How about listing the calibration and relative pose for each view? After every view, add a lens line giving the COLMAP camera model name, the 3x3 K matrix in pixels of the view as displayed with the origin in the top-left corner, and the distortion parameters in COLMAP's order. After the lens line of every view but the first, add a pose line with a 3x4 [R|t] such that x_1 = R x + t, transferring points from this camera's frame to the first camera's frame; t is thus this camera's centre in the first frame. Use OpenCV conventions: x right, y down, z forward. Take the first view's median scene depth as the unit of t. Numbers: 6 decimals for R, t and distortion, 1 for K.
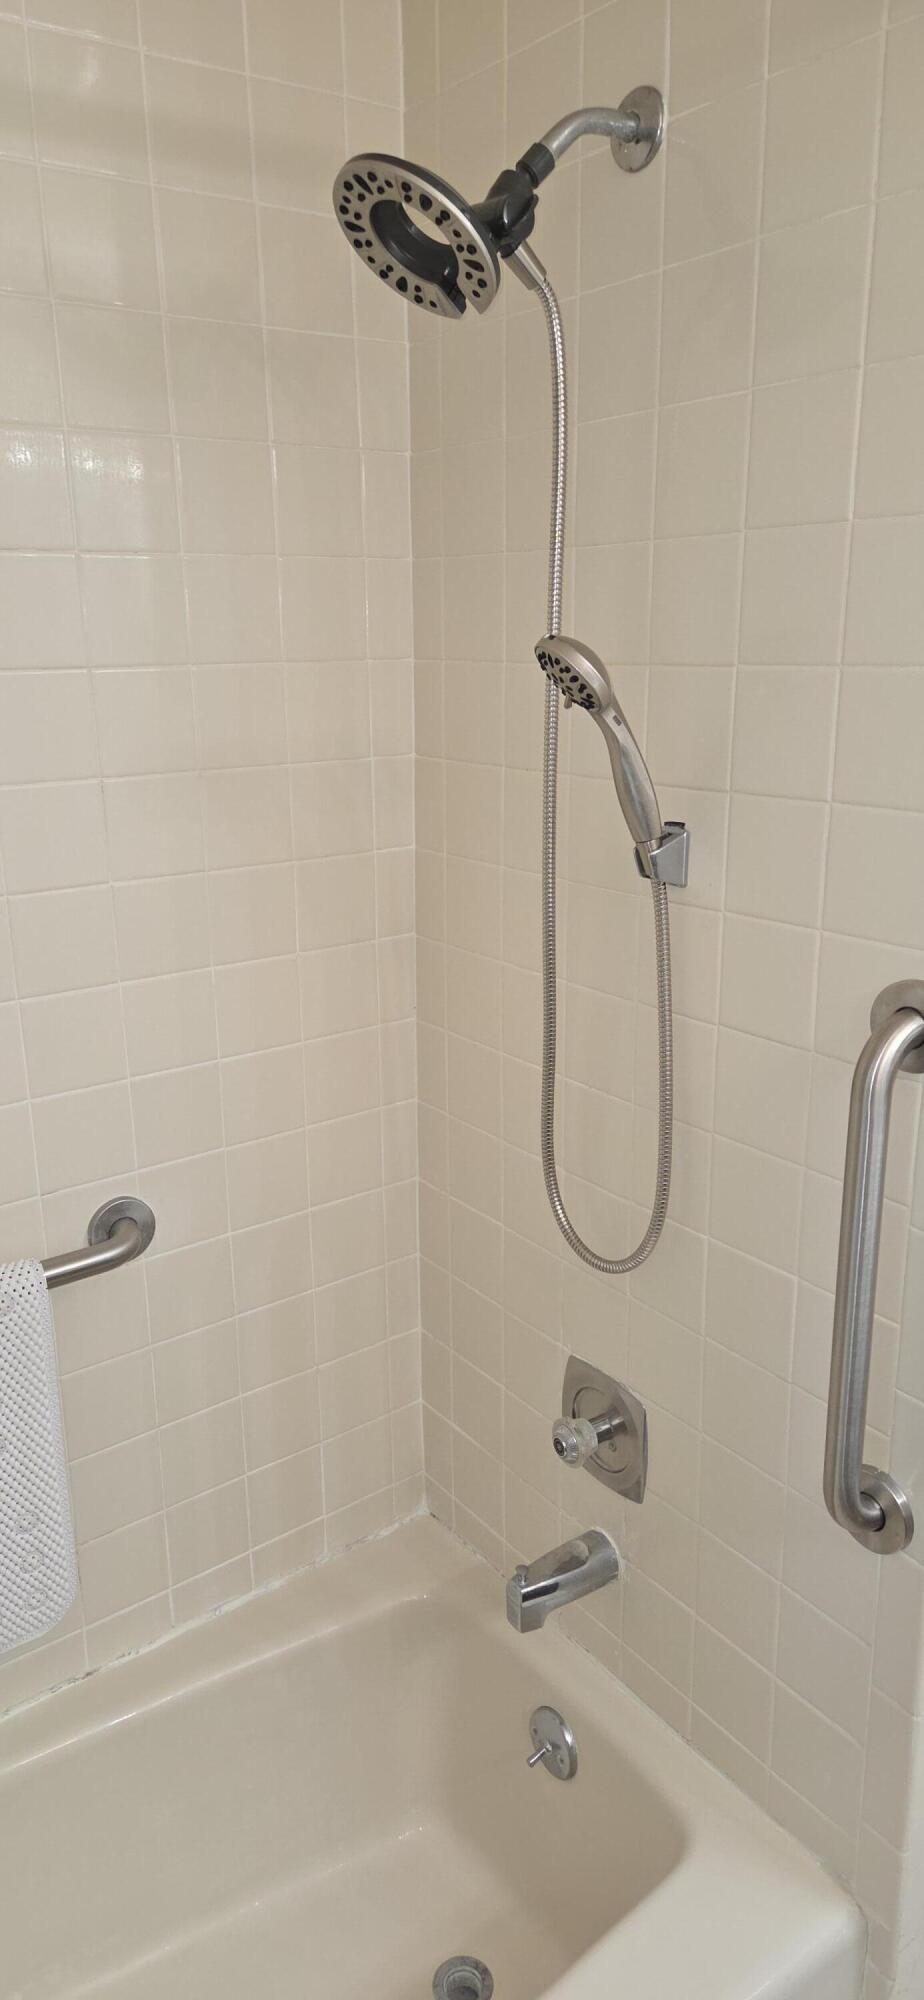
lens RADIAL K [[1351.7, 0, 432.3], [0, 1351.7, 999.6], [0, 0, 1]] dist [0.099516, -0.088205]
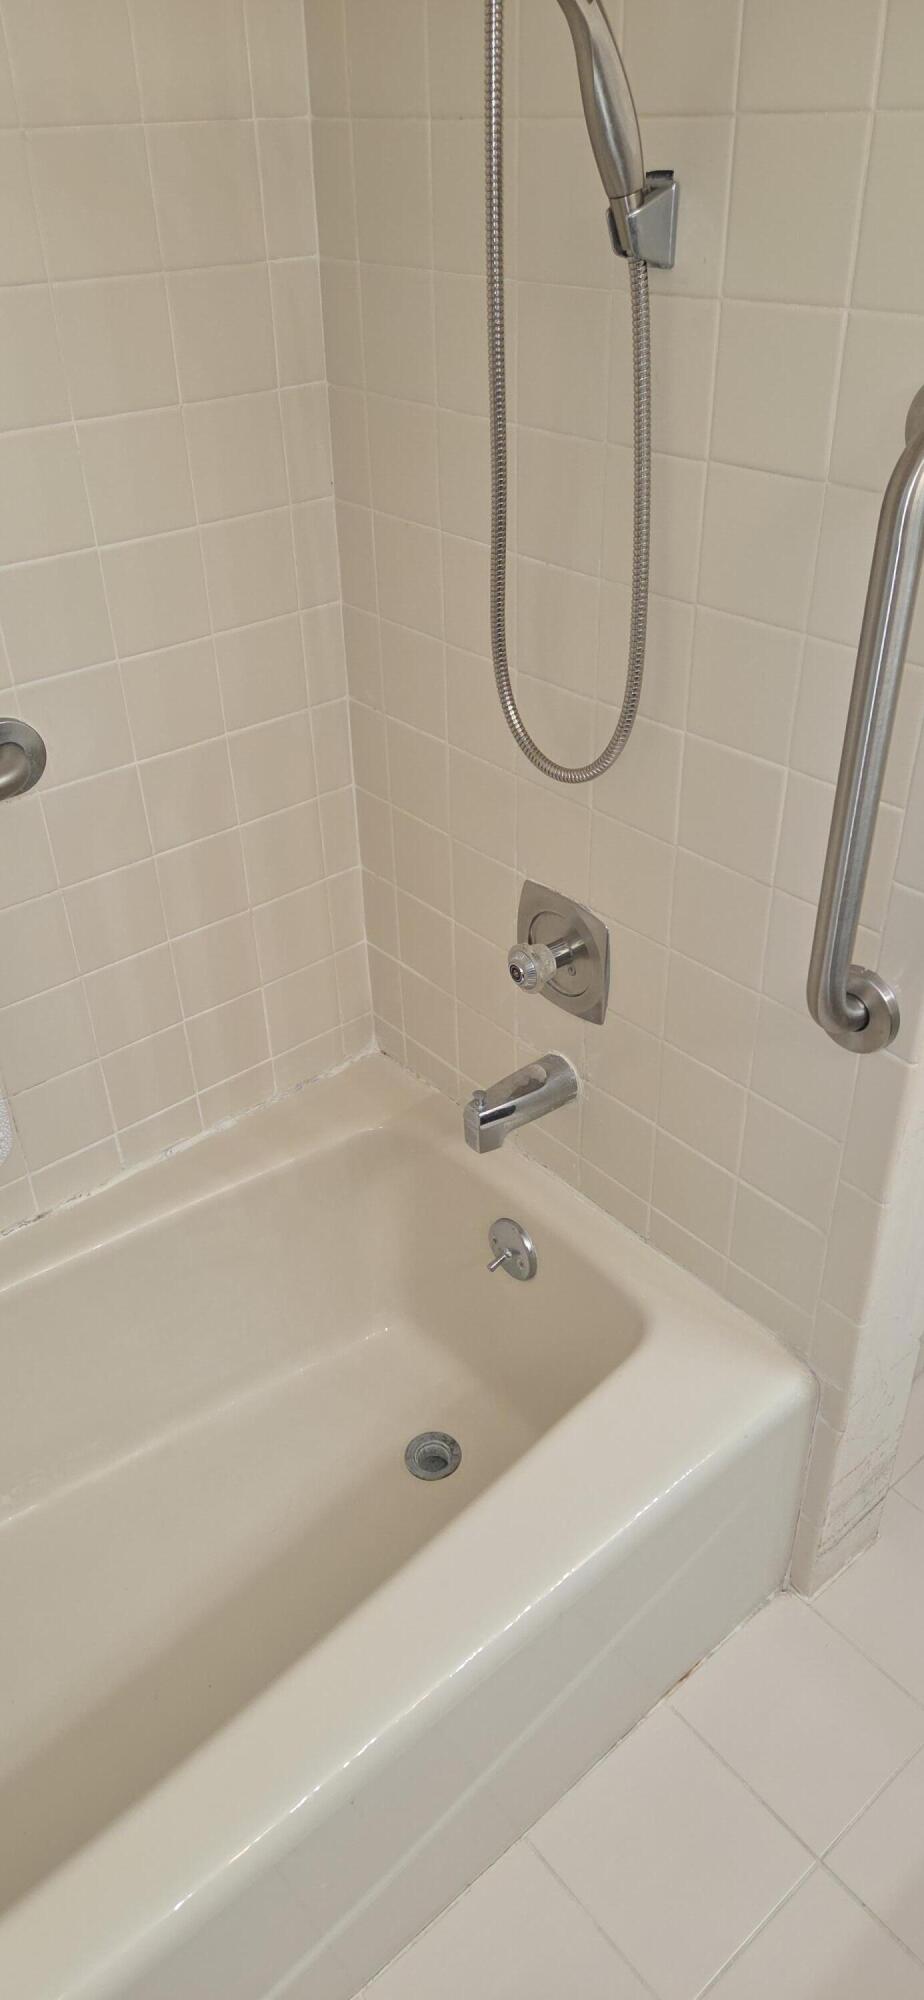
lens RADIAL K [[1351.7, 0, 432.3], [0, 1351.7, 999.6], [0, 0, 1]] dist [0.099516, -0.088205]
pose [[0.997774, -0.052556, 0.041051, -0.003219], [0.037500, 0.951190, 0.306320, 0.057822], [-0.055146, -0.304098, 0.951043, 0.114768]]
